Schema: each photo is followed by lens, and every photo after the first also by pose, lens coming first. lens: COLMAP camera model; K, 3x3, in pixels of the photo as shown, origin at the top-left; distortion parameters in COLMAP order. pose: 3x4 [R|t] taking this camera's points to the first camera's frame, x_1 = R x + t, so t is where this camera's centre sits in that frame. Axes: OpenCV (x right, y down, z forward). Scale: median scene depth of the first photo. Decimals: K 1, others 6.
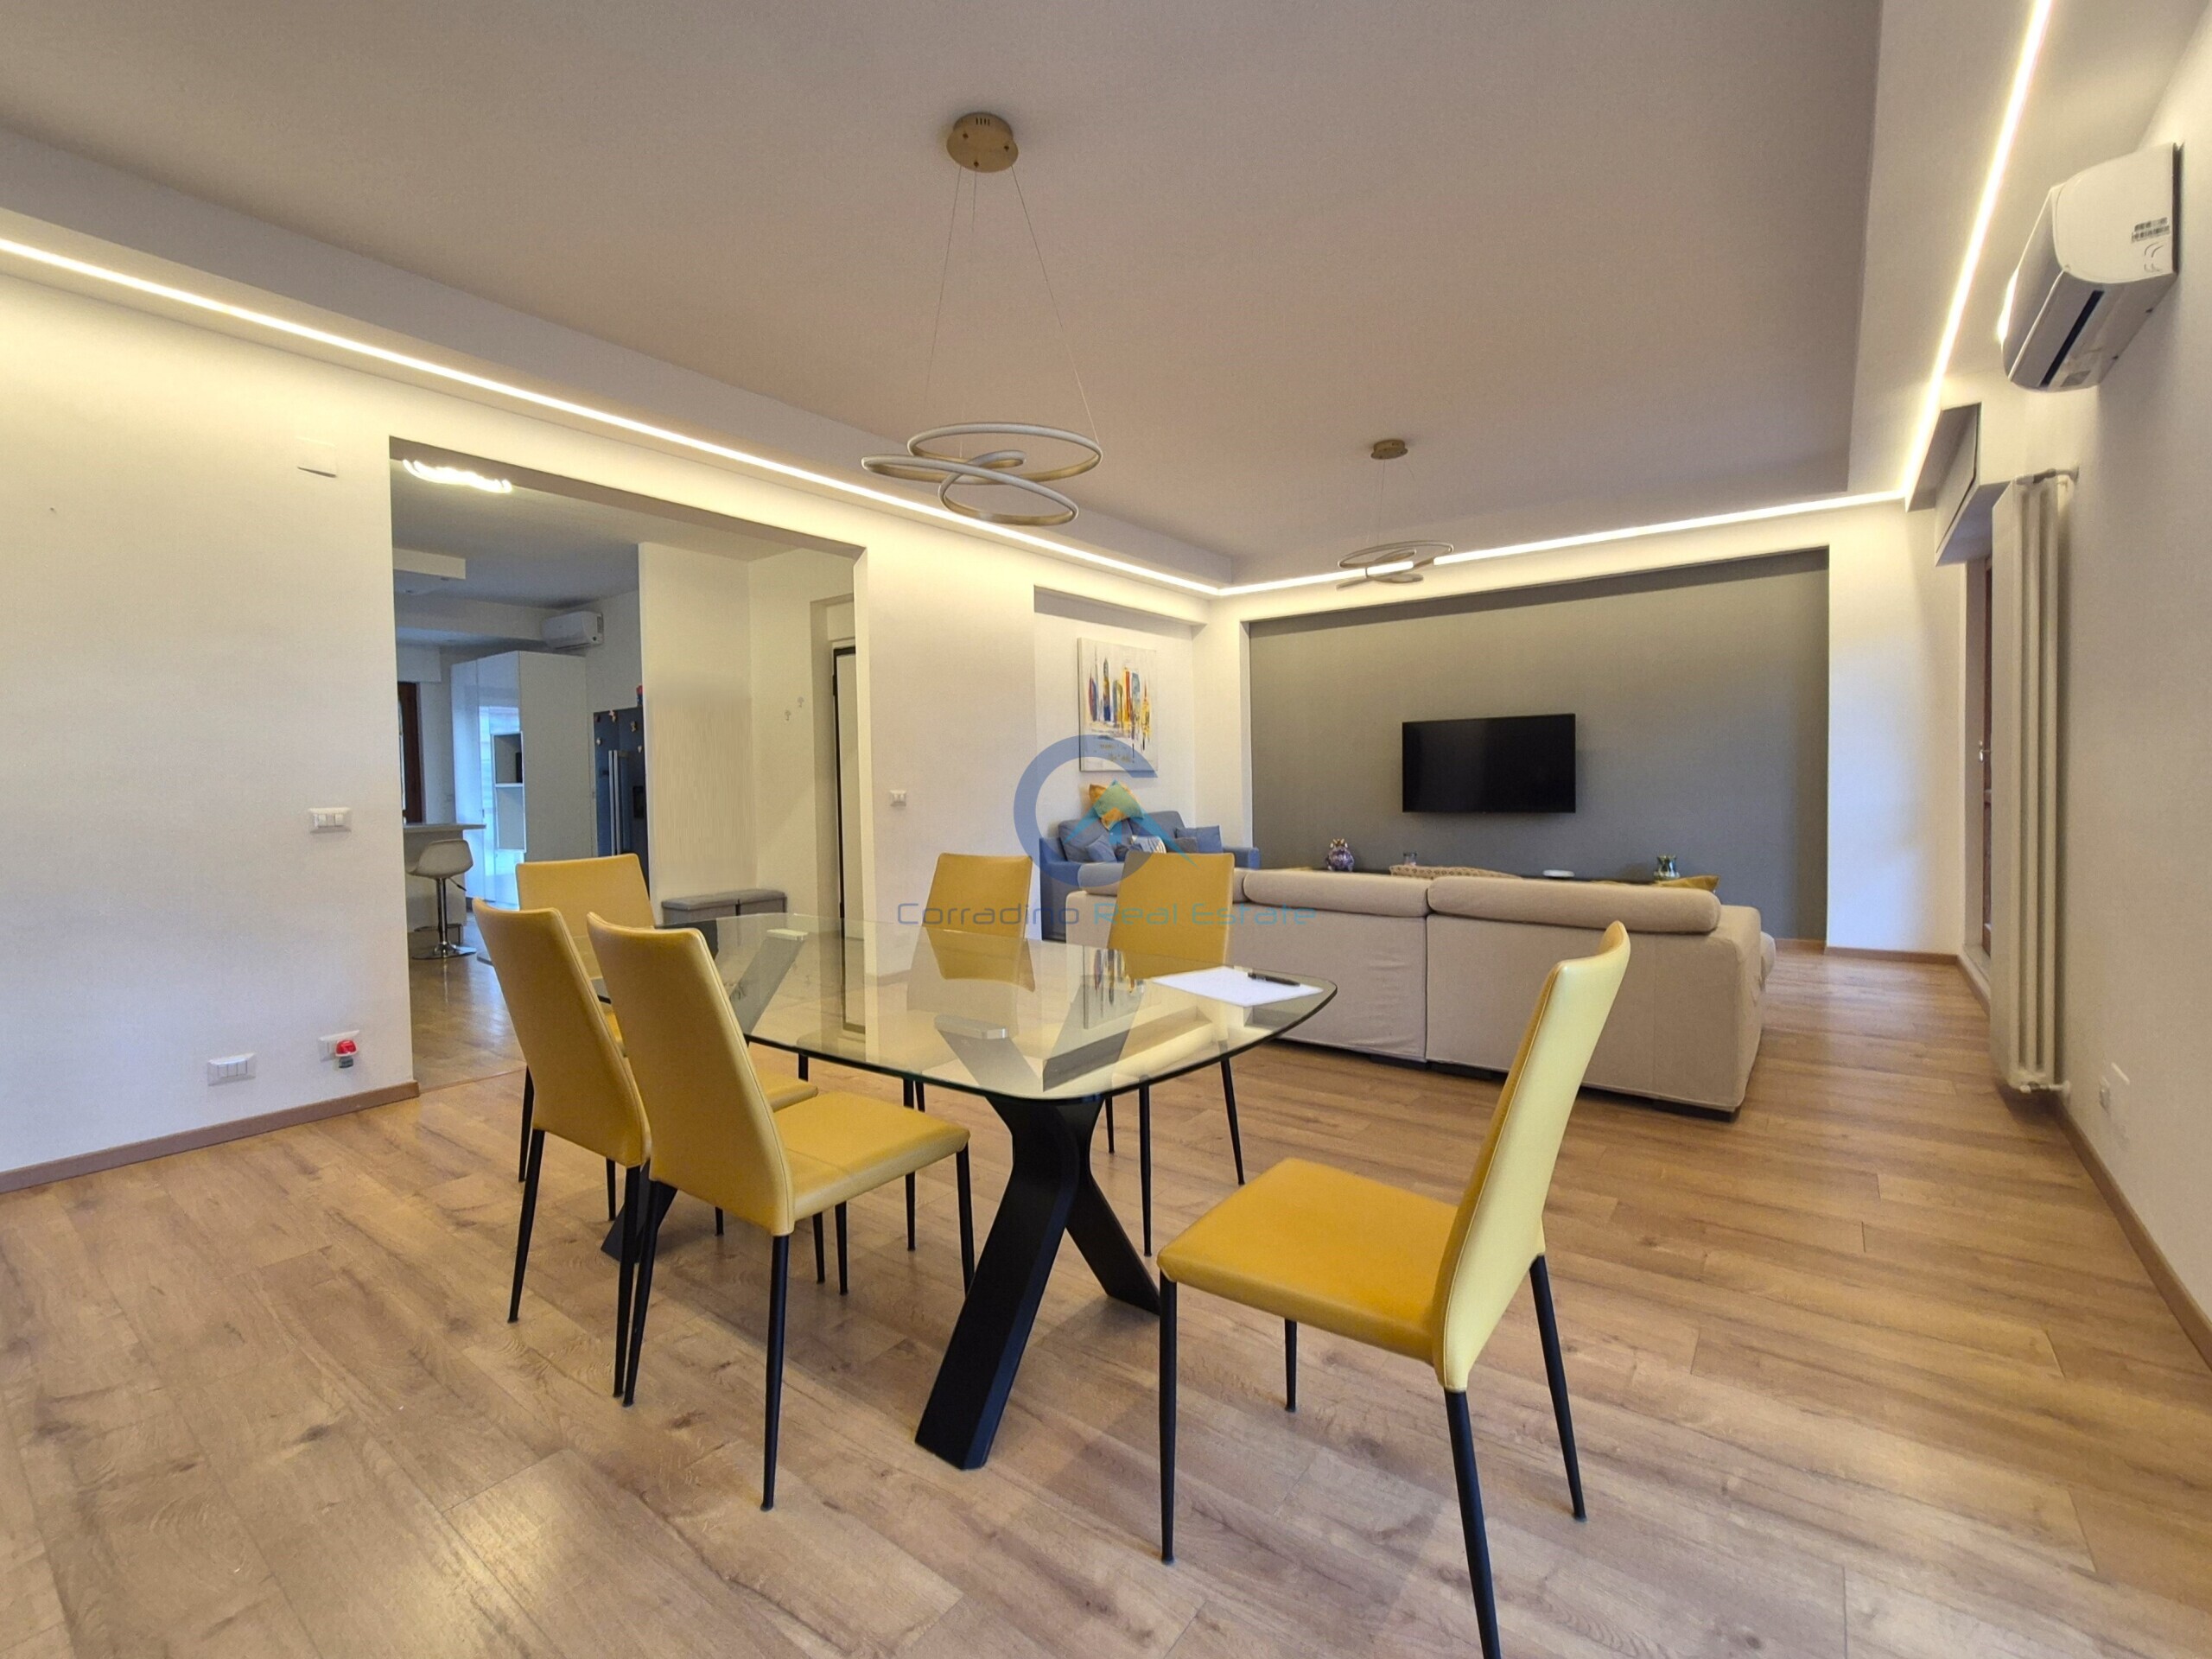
lens RADIAL K [[954.6, 0, 1129.4], [0, 954.6, 811.7], [0, 0, 1]] dist [0.000746, -0.000090]
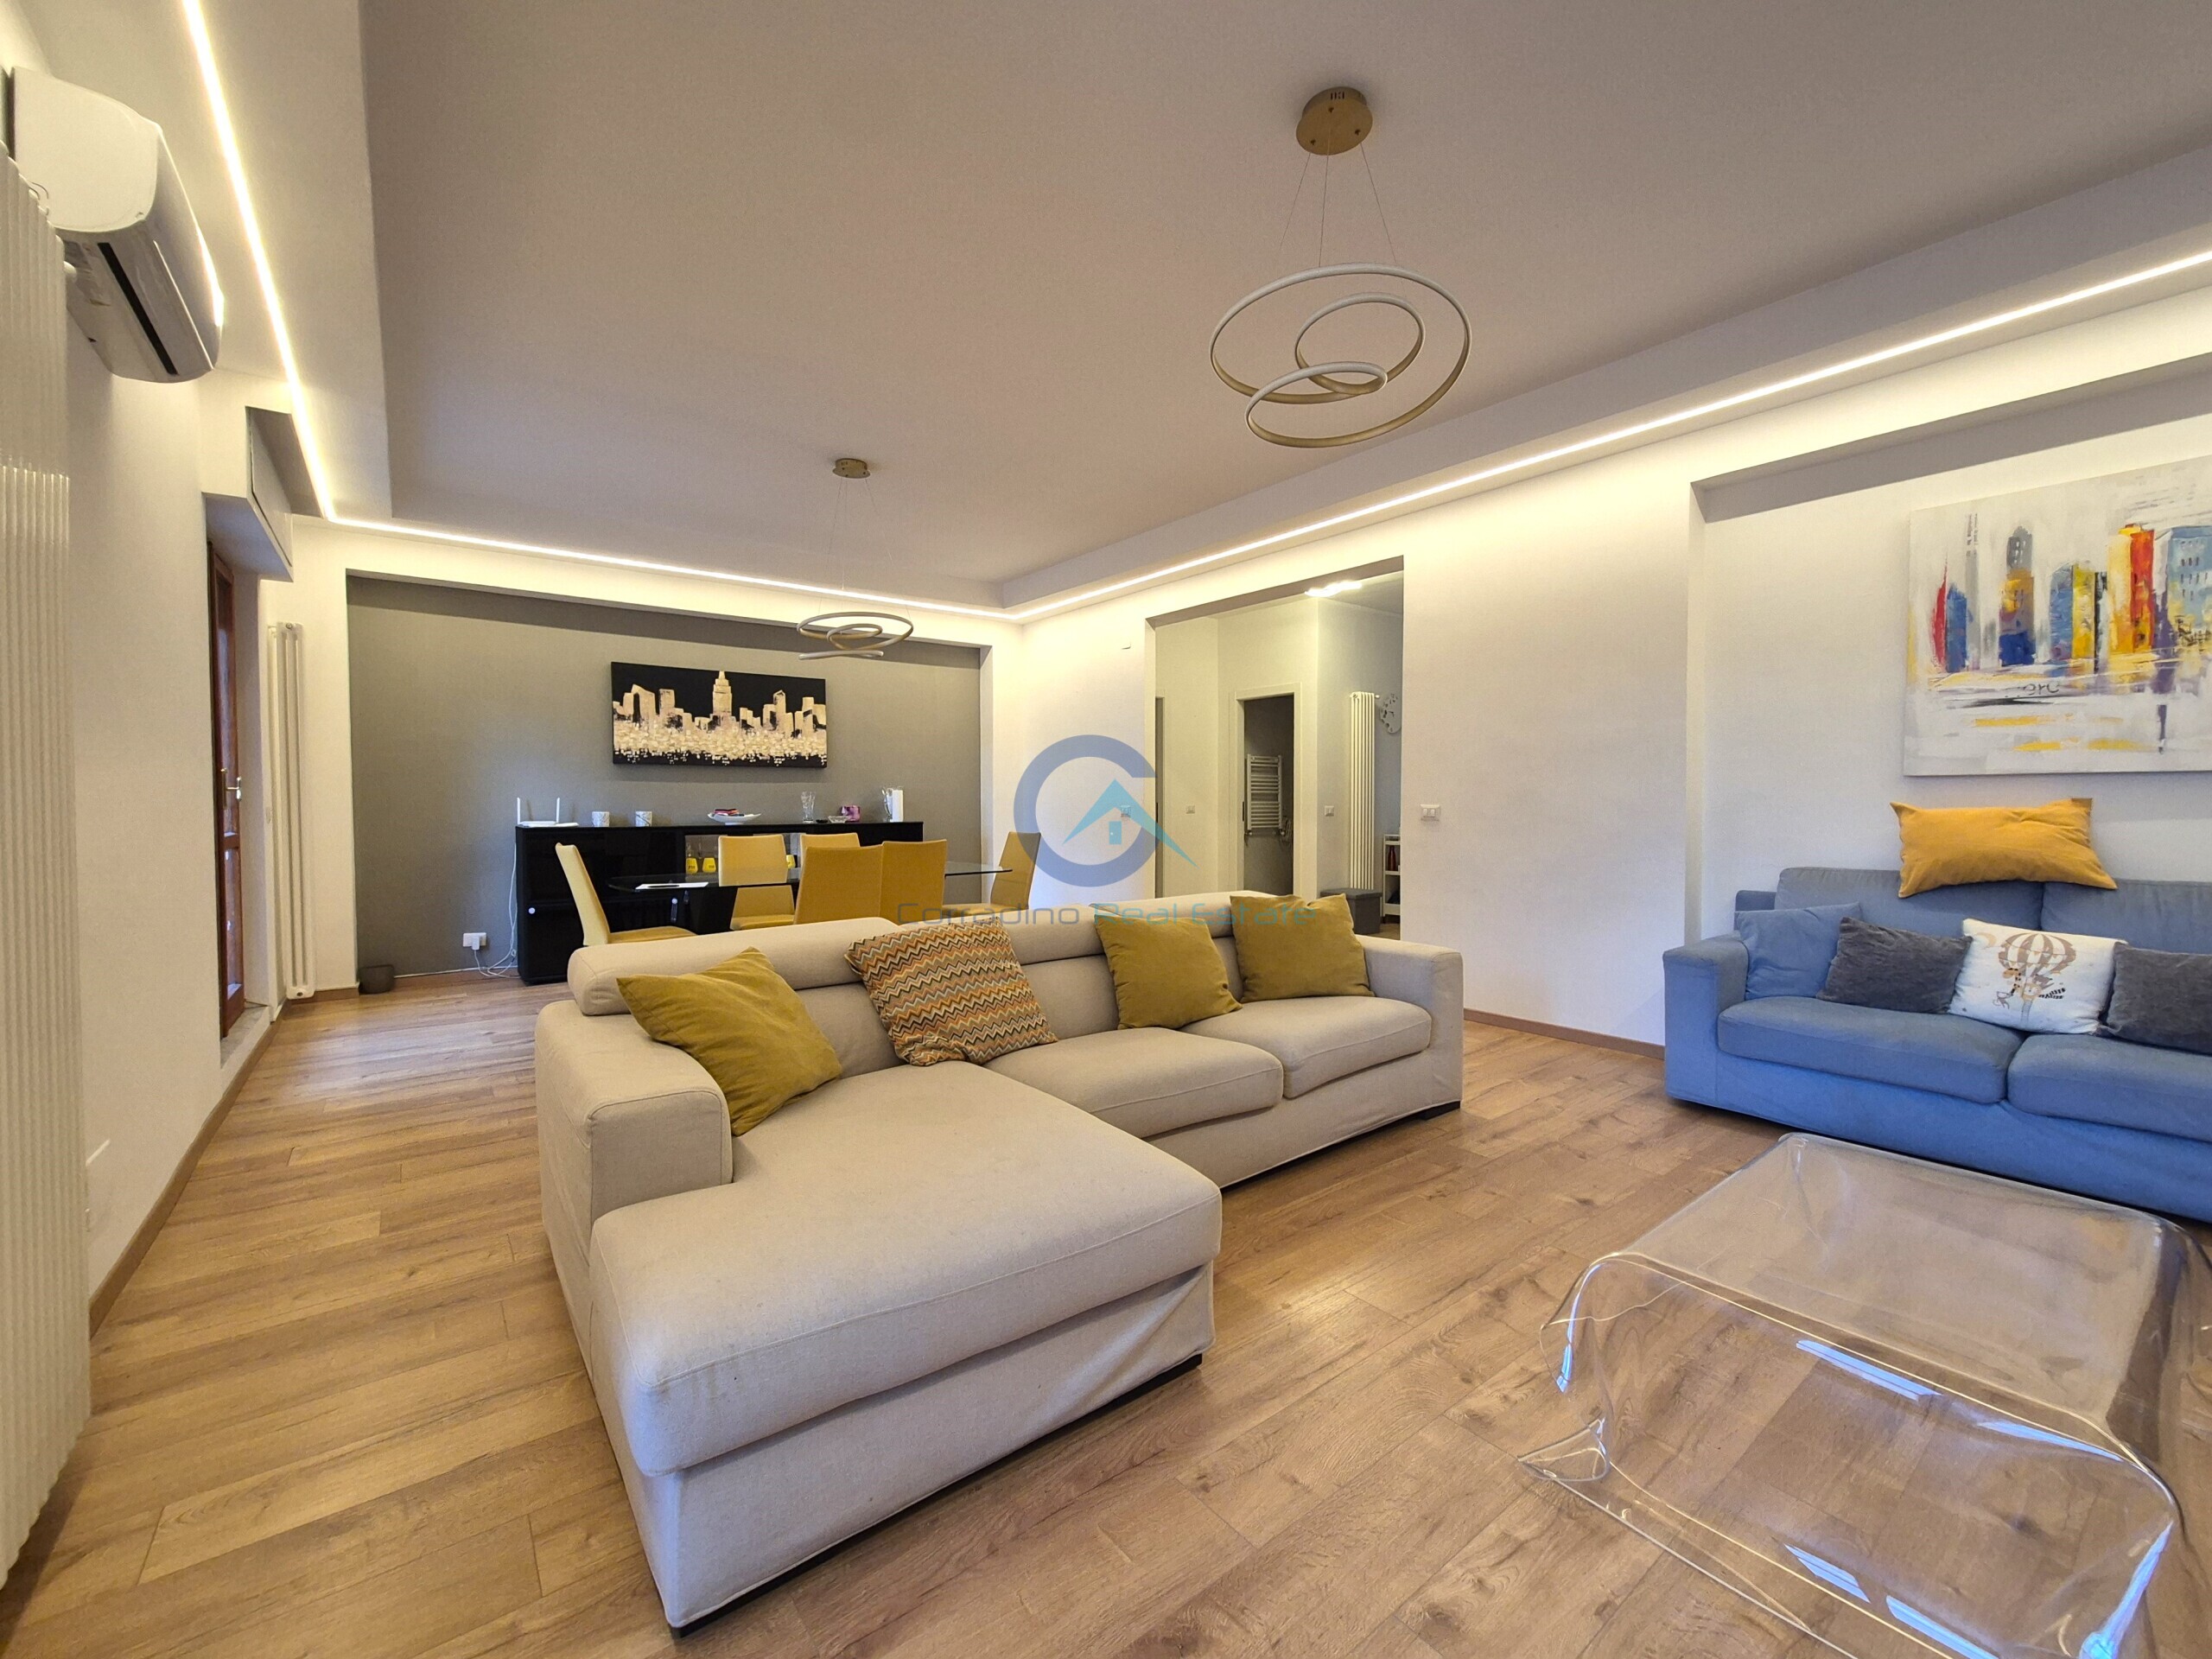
lens RADIAL K [[898.5, 0, 1106.0], [0, 898.5, 829.5], [0, 0, 1]] dist [-0.000811, 0.000045]
pose [[-0.282432, 0.054195, -0.957755, 0.665005], [-0.025063, 0.997645, 0.063843, -0.042184], [0.958960, 0.042035, -0.280409, 0.906387]]
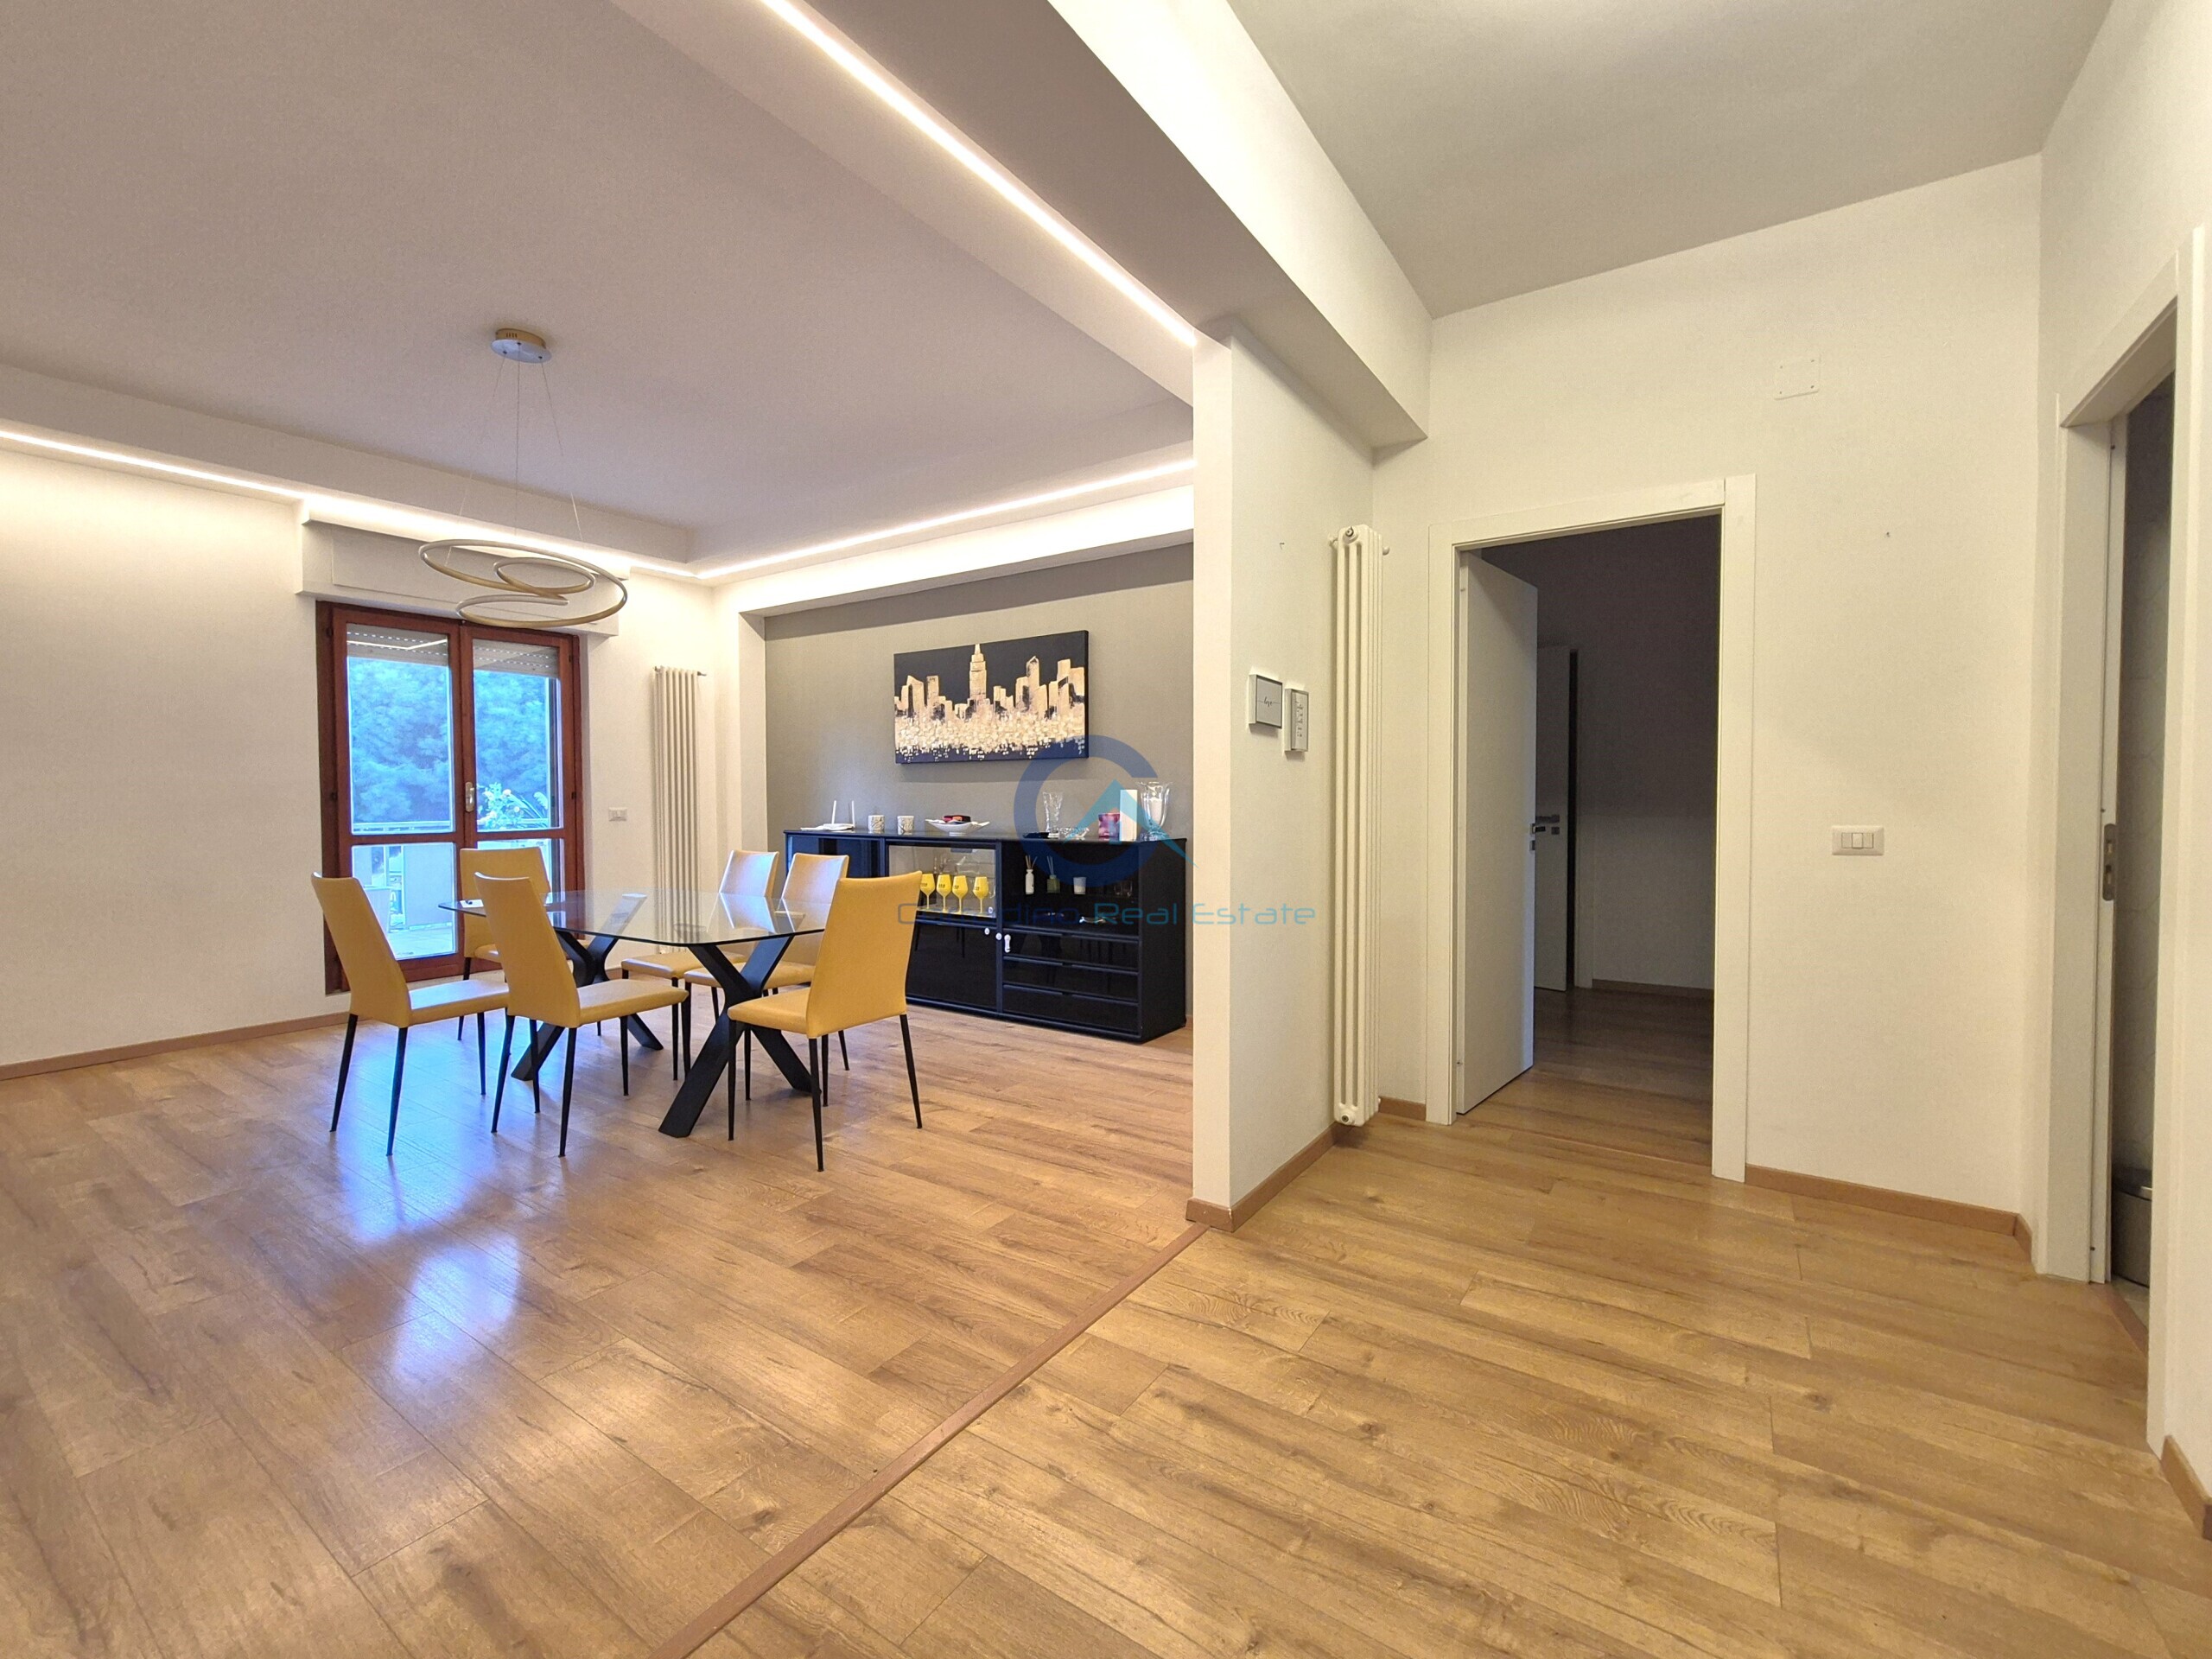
lens RADIAL K [[928.0, 0, 1105.8], [0, 928.0, 819.4], [0, 0, 1]] dist [-0.000515, 0.000148]
pose [[-0.999395, 0.026745, -0.022222, -0.426917], [0.025260, 0.997592, 0.064594, -0.036837], [0.023896, 0.063993, -0.997664, 1.074125]]
